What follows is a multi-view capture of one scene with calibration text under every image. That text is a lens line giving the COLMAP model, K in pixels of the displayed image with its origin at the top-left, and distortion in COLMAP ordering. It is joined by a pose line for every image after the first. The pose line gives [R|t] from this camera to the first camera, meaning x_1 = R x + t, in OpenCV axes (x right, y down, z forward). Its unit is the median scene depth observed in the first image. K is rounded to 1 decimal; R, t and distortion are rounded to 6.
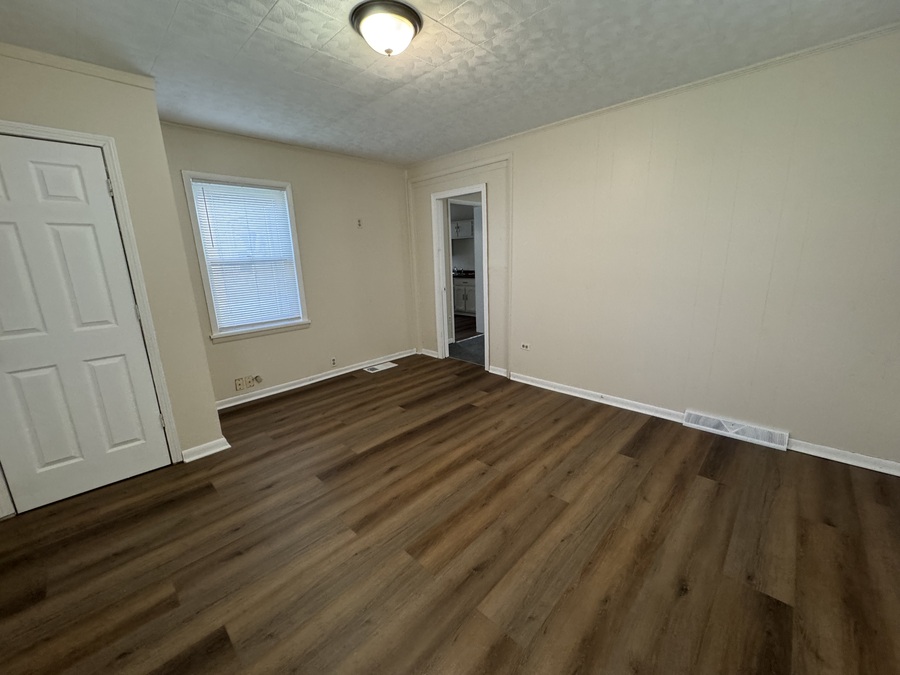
lens RADIAL K [[358.2, 0, 451.0], [0, 358.2, 341.0], [0, 0, 1]] dist [-0.004422, -0.000082]
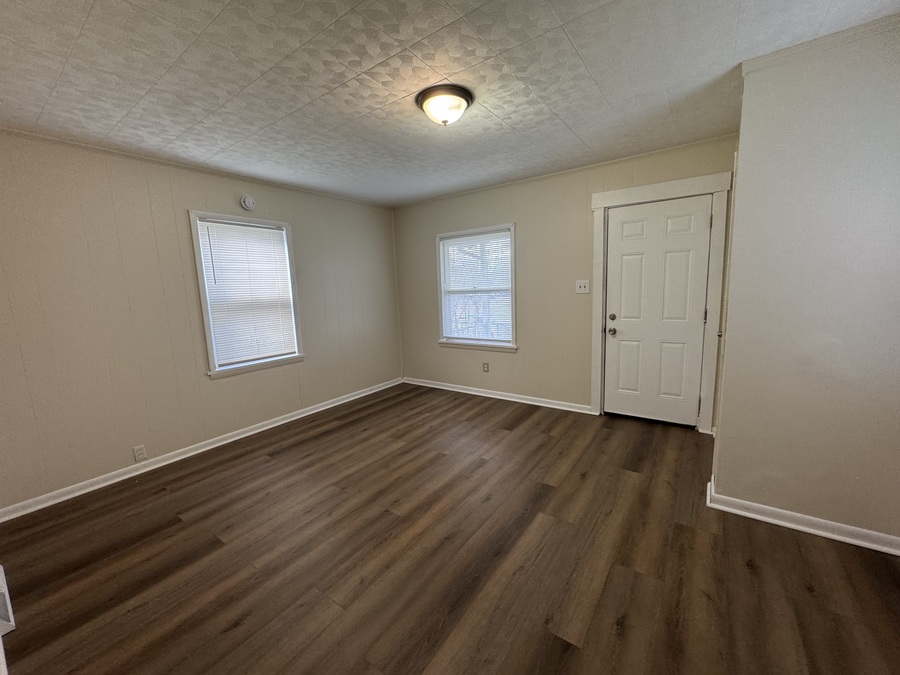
lens RADIAL K [[358.2, 0, 448.8], [0, 358.2, 334.7], [0, 0, 1]] dist [-0.004422, -0.000082]
pose [[-0.987187, 0.090914, -0.131134, 0.031866], [0.036421, 0.928501, 0.369539, -0.468899], [0.155354, 0.360028, -0.919916, 1.874770]]
